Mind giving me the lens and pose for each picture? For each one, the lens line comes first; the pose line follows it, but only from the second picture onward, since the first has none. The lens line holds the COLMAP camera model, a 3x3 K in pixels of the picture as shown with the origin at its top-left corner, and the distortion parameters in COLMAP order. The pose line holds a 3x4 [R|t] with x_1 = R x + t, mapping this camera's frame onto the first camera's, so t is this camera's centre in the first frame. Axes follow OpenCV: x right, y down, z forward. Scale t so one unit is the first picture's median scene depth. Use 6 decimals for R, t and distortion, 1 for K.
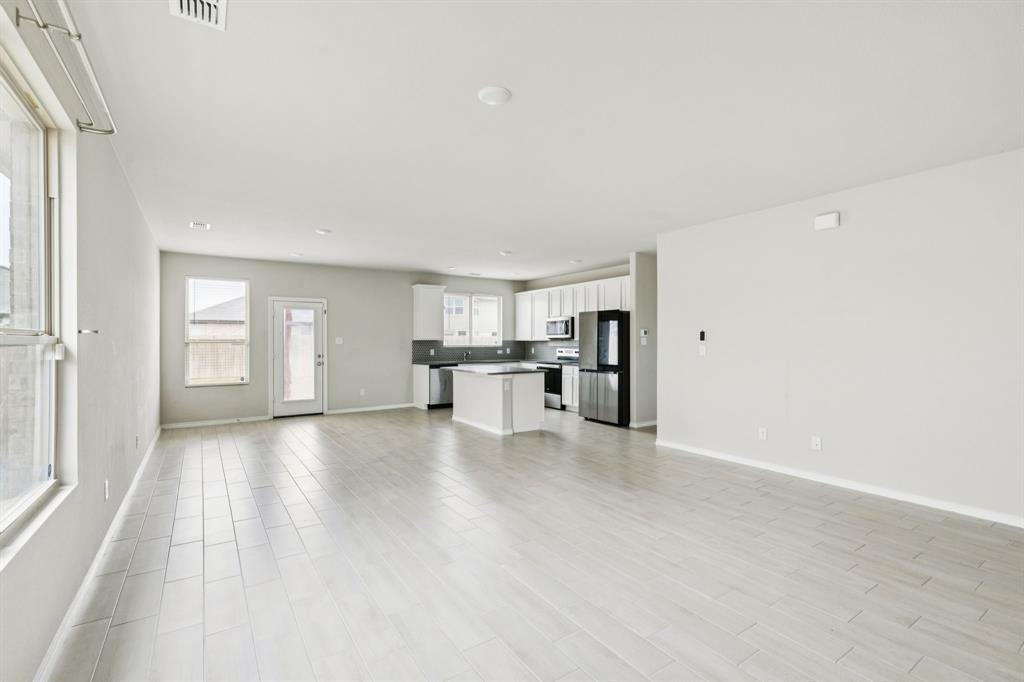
lens RADIAL K [[462.5, 0, 510.1], [0, 462.5, 342.4], [0, 0, 1]] dist [0.007472, 0.000536]
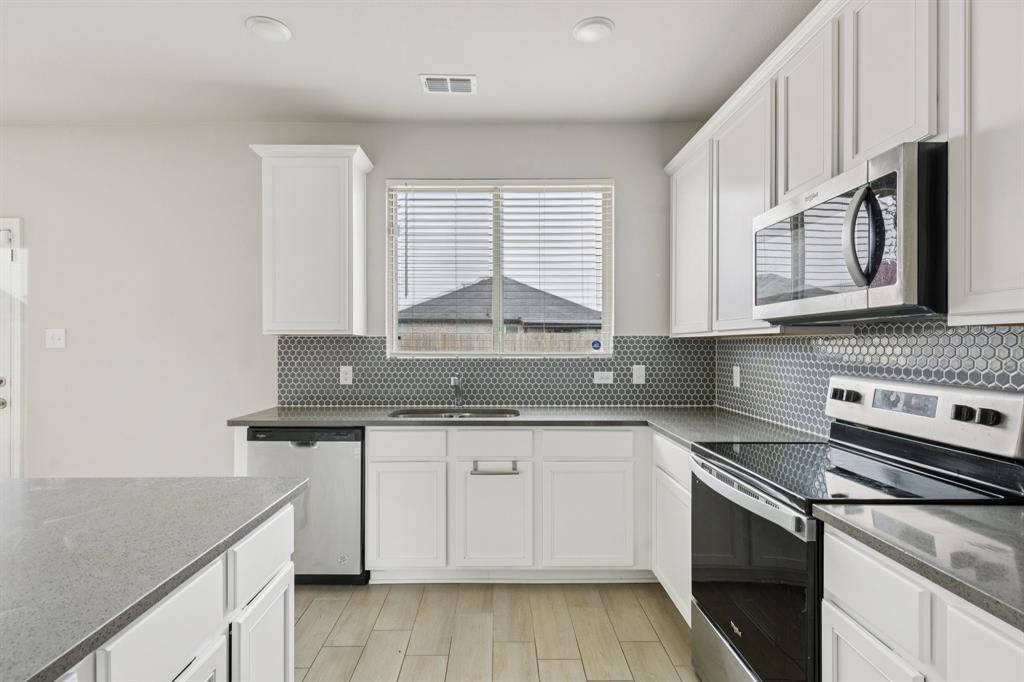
lens RADIAL K [[508.6, 0, 510.2], [0, 508.6, 342.8], [0, 0, 1]] dist [0.003113, 0.000309]
pose [[0.836003, -0.002830, -0.548717, 0.124662], [-0.002014, 0.999964, -0.008225, 0.002336], [0.548721, 0.007981, 0.835968, 0.887001]]
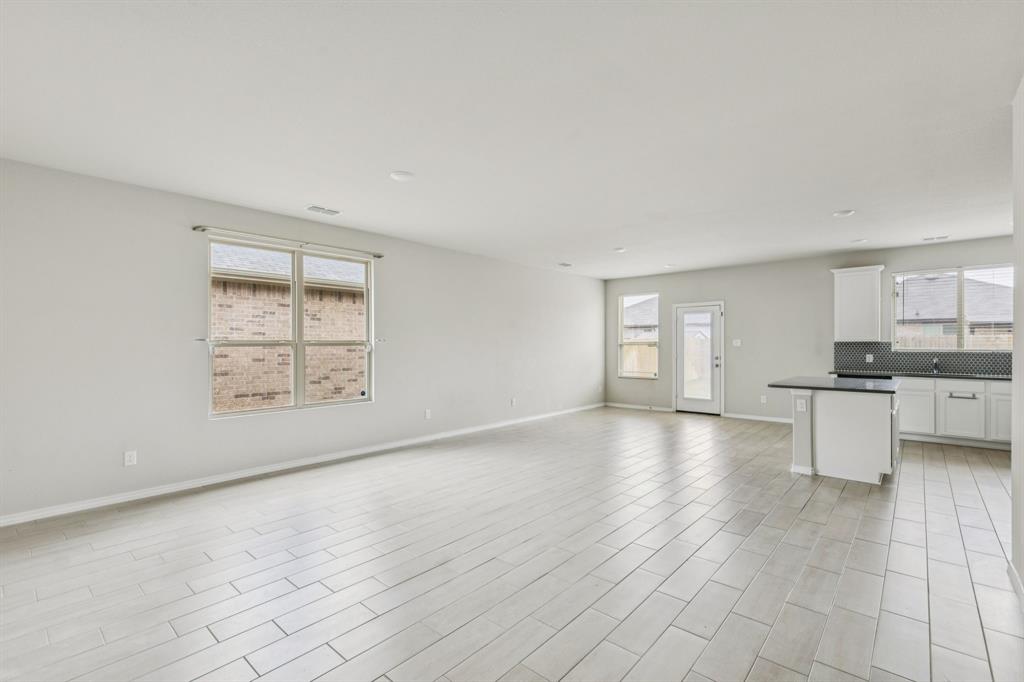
lens RADIAL K [[462.5, 0, 505.2], [0, 462.5, 347.5], [0, 0, 1]] dist [0.007472, 0.000536]
pose [[0.246612, 0.008410, -0.969078, 0.456745], [-0.001451, 0.999964, 0.008309, -0.001257], [0.969113, -0.000643, 0.246615, 0.300477]]
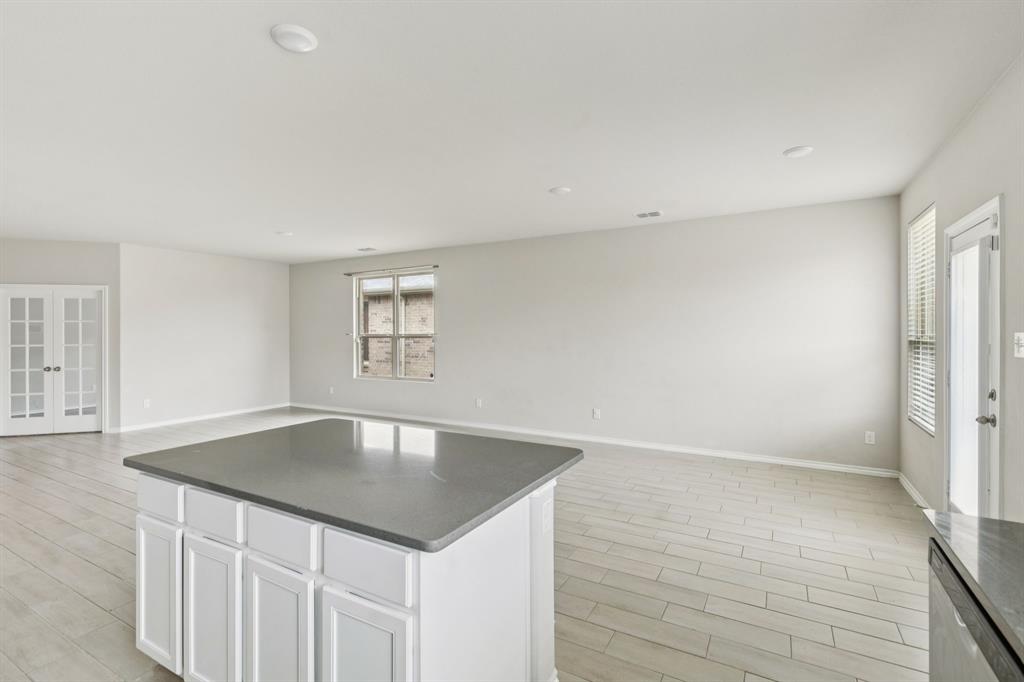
lens RADIAL K [[462.5, 0, 501.4], [0, 462.5, 329.3], [0, 0, 1]] dist [0.007472, 0.000536]
pose [[-0.899522, 0.001977, -0.436871, -0.006438], [0.003797, 0.999987, -0.003293, -0.011360], [0.436859, -0.004621, -0.899518, 1.127645]]
